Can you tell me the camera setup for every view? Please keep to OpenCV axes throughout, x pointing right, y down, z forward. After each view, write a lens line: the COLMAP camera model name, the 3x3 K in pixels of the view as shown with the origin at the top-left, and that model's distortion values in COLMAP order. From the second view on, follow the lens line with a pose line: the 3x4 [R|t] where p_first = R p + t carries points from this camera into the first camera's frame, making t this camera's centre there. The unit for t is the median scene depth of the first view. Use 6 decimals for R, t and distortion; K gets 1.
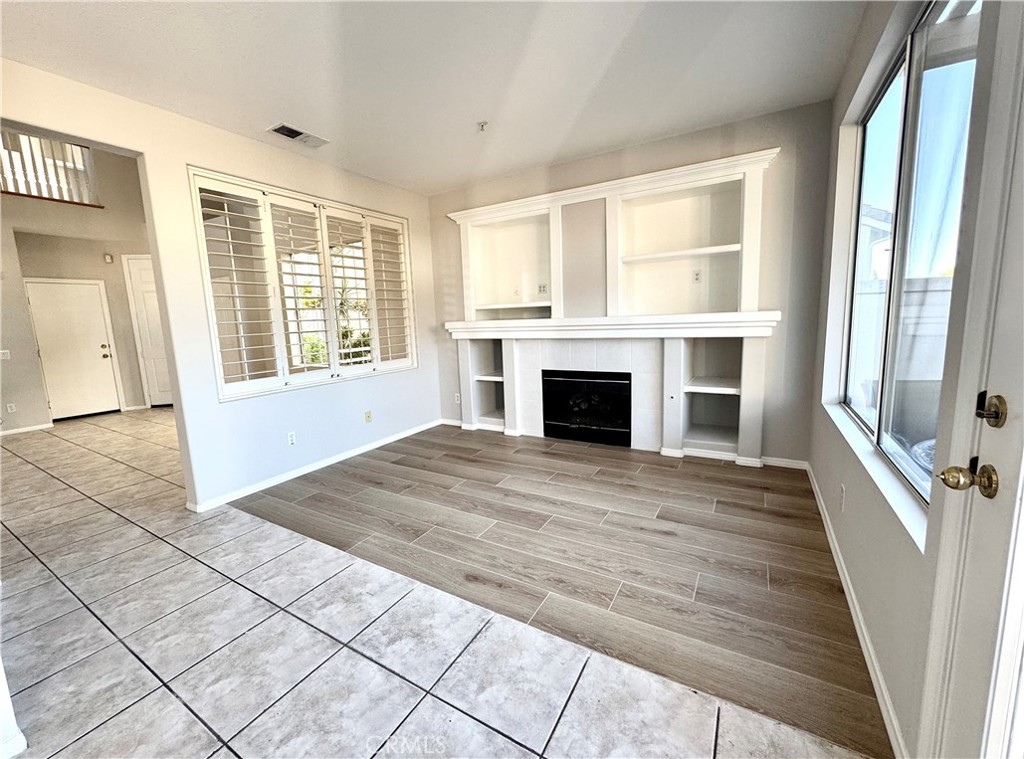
lens RADIAL K [[409.6, 0, 510.8], [0, 409.6, 374.0], [0, 0, 1]] dist [-0.000353, -0.000096]
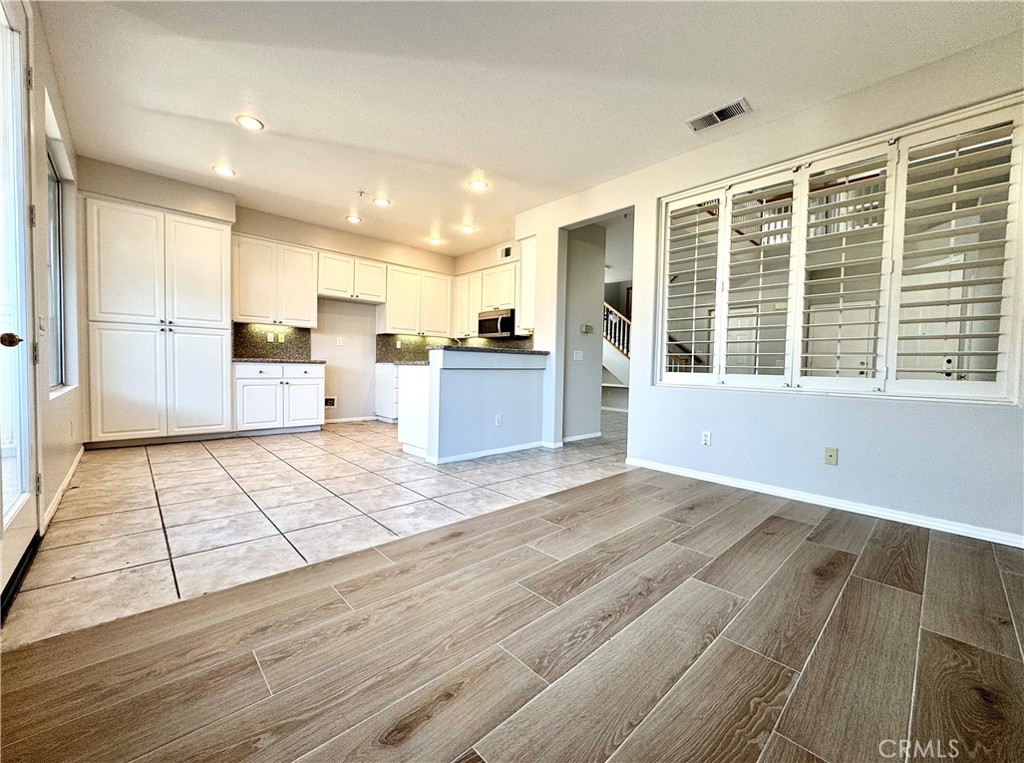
lens RADIAL K [[410.1, 0, 509.0], [0, 410.1, 382.3], [0, 0, 1]] dist [-0.000008, 0.000080]
pose [[-0.283292, 0.067844, -0.956631, 0.480404], [-0.146236, 0.982774, 0.113004, -0.011968], [0.947819, 0.171907, -0.268491, 0.765988]]
